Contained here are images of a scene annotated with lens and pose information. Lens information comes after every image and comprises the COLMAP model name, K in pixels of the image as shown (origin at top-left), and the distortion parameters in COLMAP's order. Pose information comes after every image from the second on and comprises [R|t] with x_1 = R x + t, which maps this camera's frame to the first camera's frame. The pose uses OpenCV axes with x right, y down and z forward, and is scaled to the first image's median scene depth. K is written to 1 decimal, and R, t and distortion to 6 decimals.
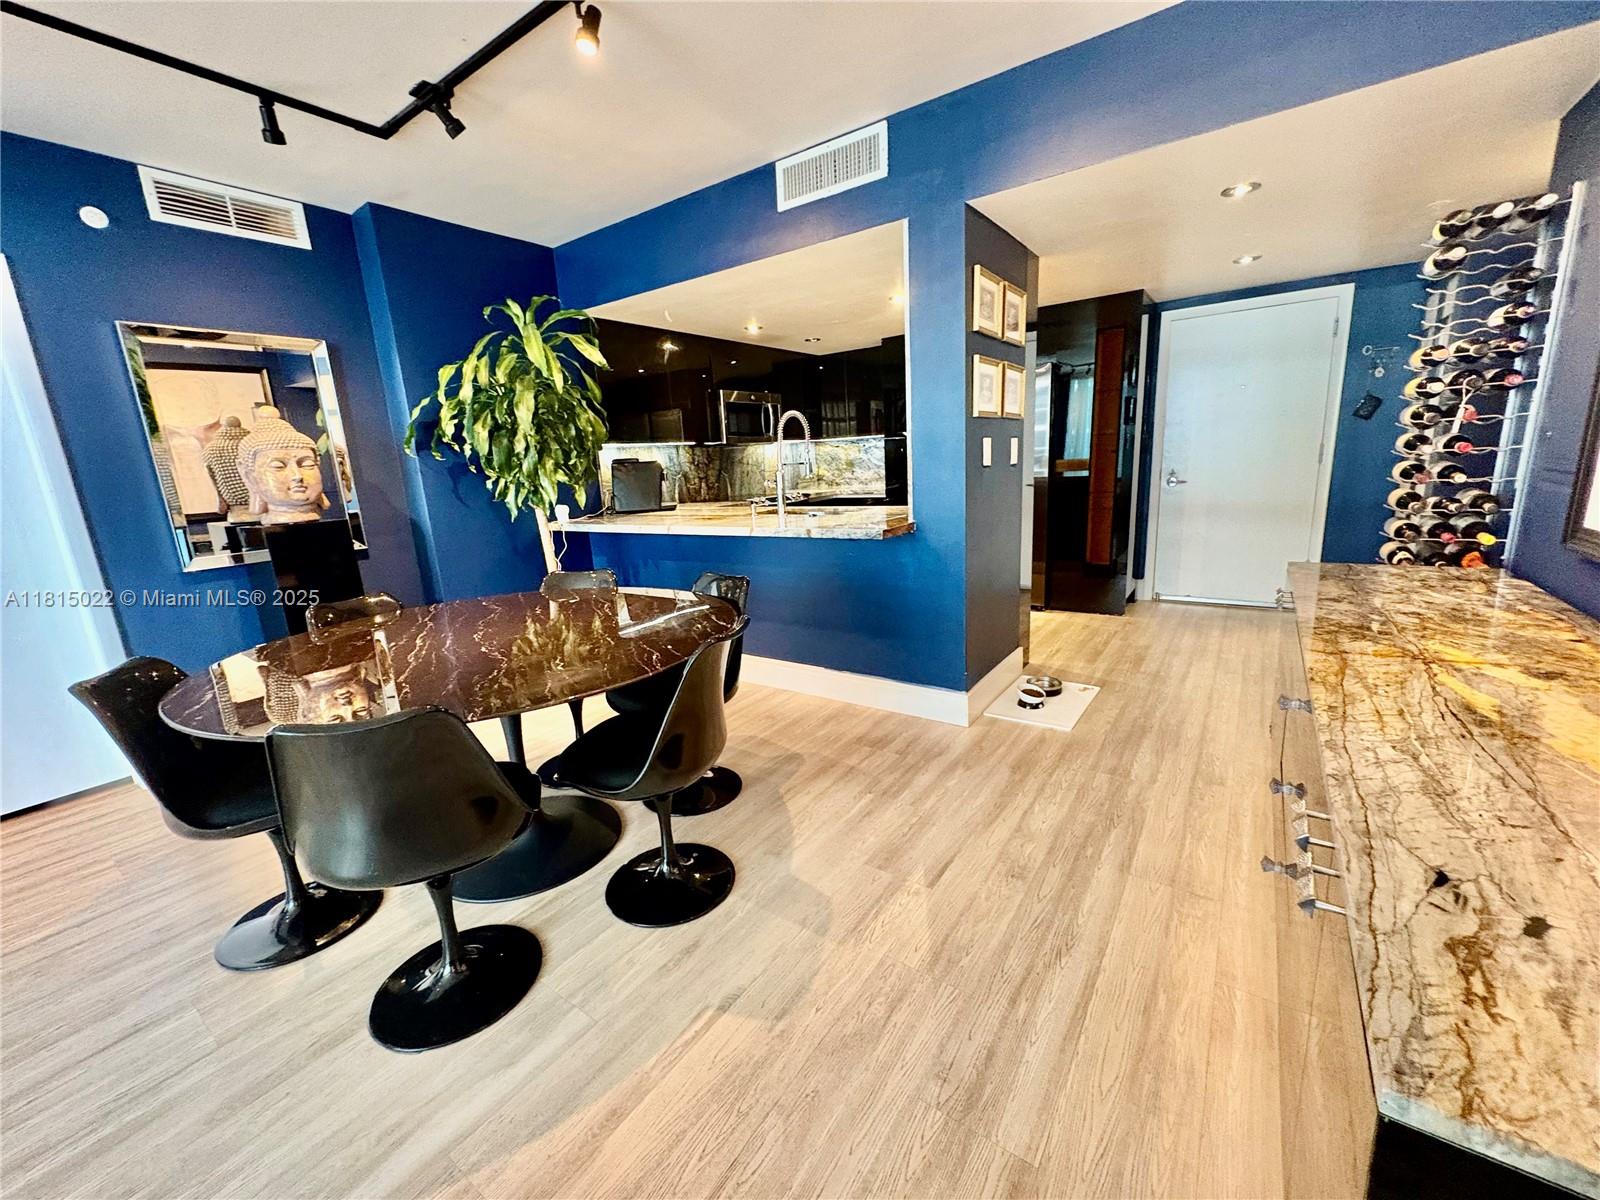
lens RADIAL K [[637.2, 0, 800.5], [0, 637.2, 600.7], [0, 0, 1]] dist [0.001495, -0.000052]
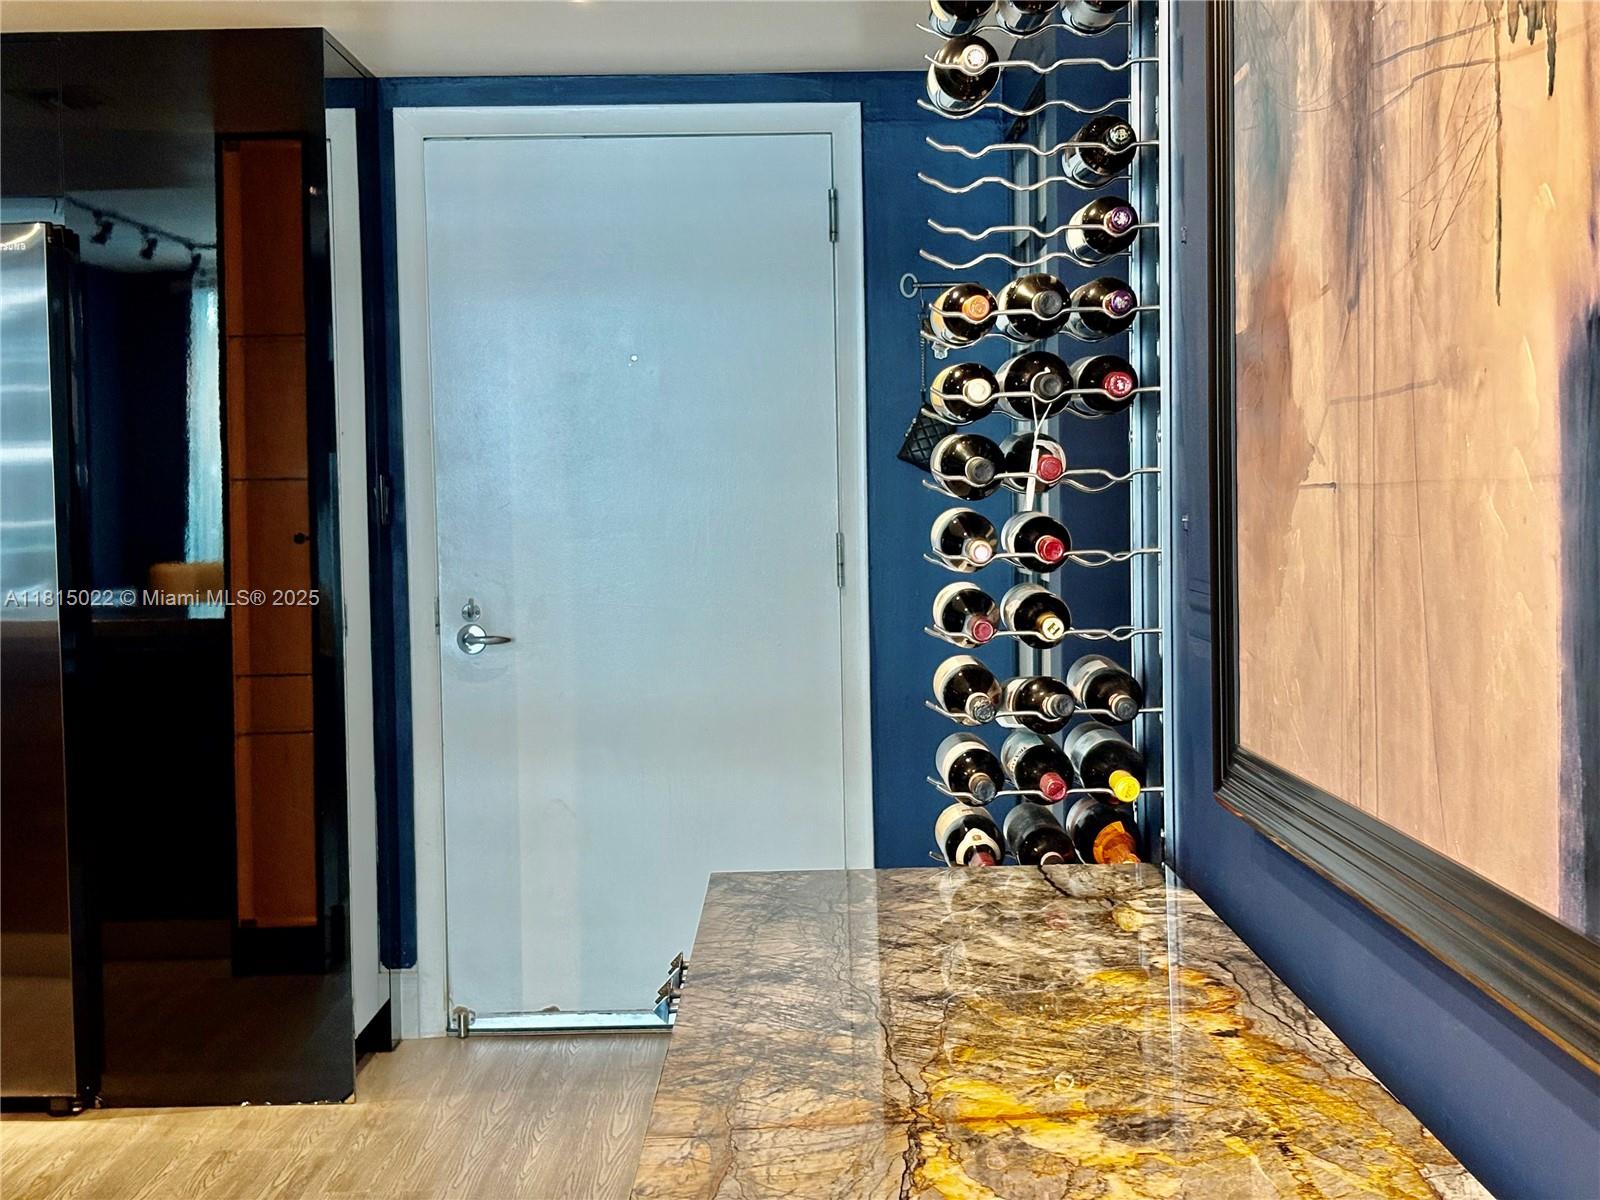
lens RADIAL K [[2415.0, 0, 808.4], [0, 2415.0, 616.3], [0, 0, 1]] dist [0.116978, 0.000000]
pose [[0.817381, 0.011383, 0.575985, 0.075586], [0.100588, 0.981627, -0.162144, 0.014509], [-0.567248, 0.190471, 0.801218, -0.051159]]
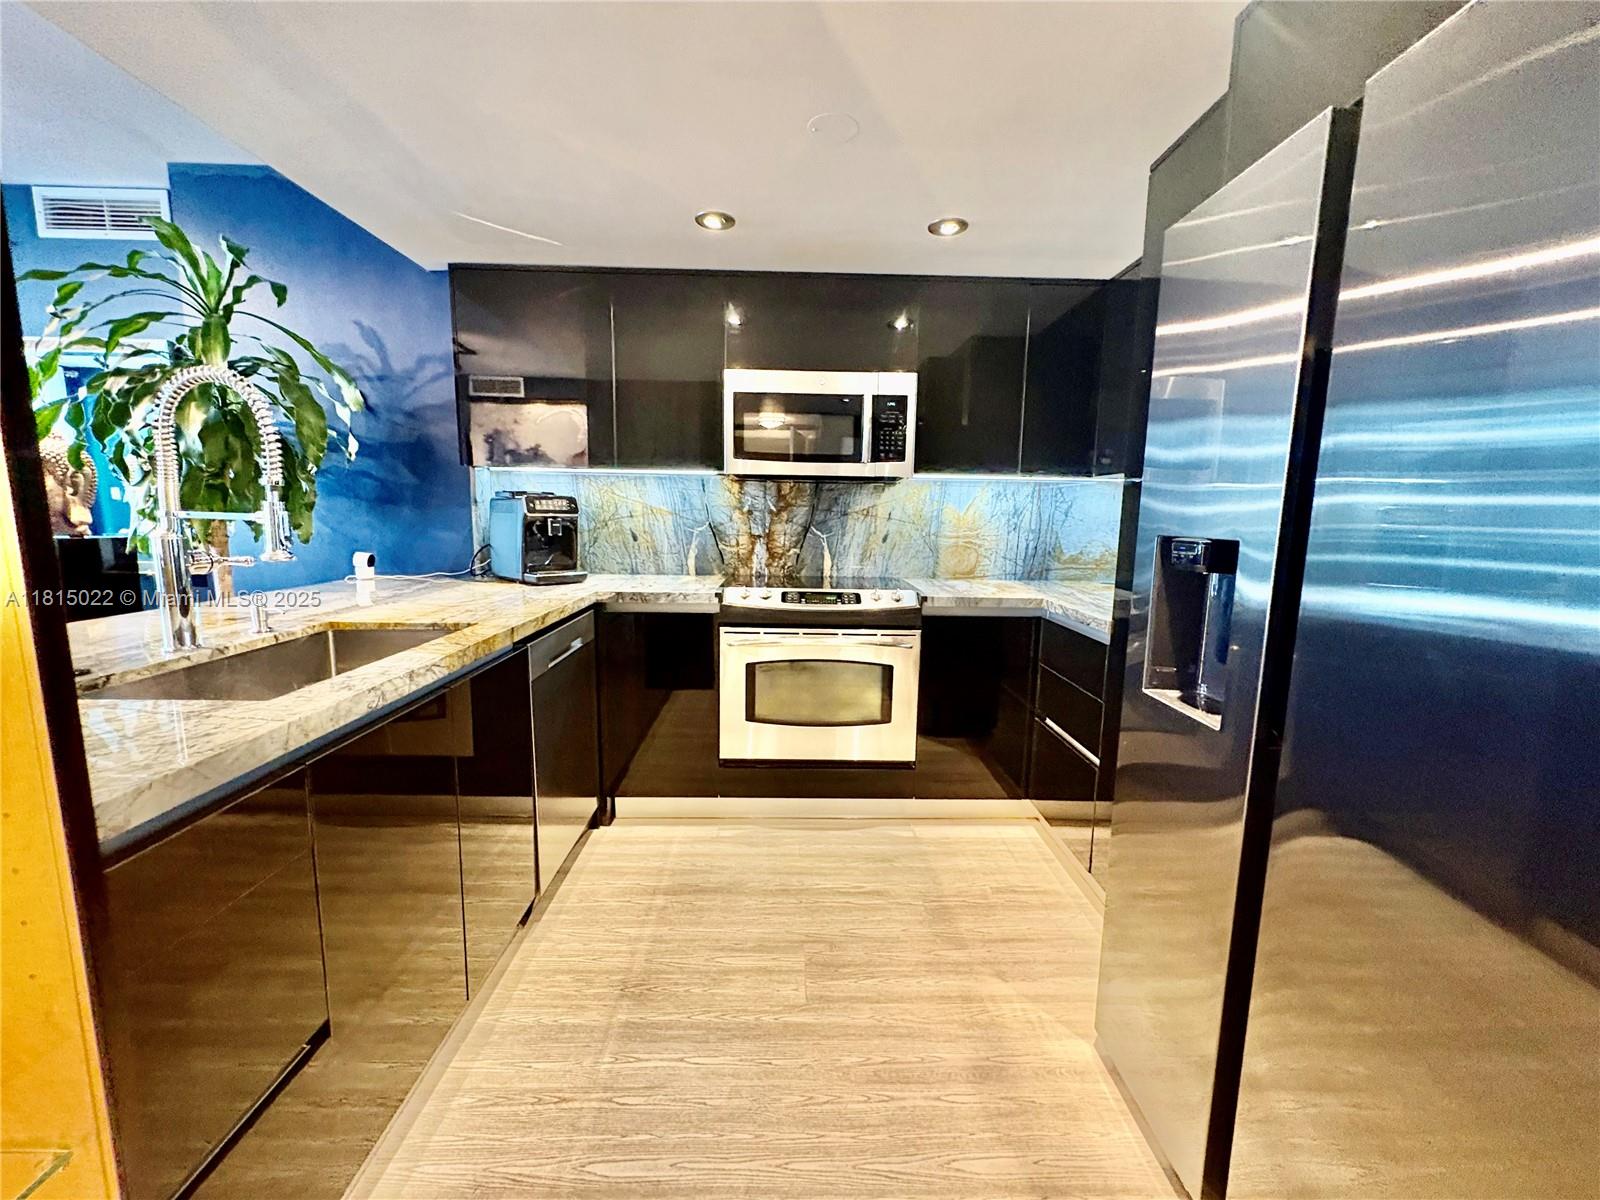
lens RADIAL K [[637.2, 0, 798.8], [0, 637.2, 603.3], [0, 0, 1]] dist [0.001495, -0.000052]
pose [[0.587590, 0.180762, -0.788710, 0.621947], [-0.226612, 0.972484, 0.054054, -0.343239], [0.776779, 0.146969, 0.612384, 1.375704]]
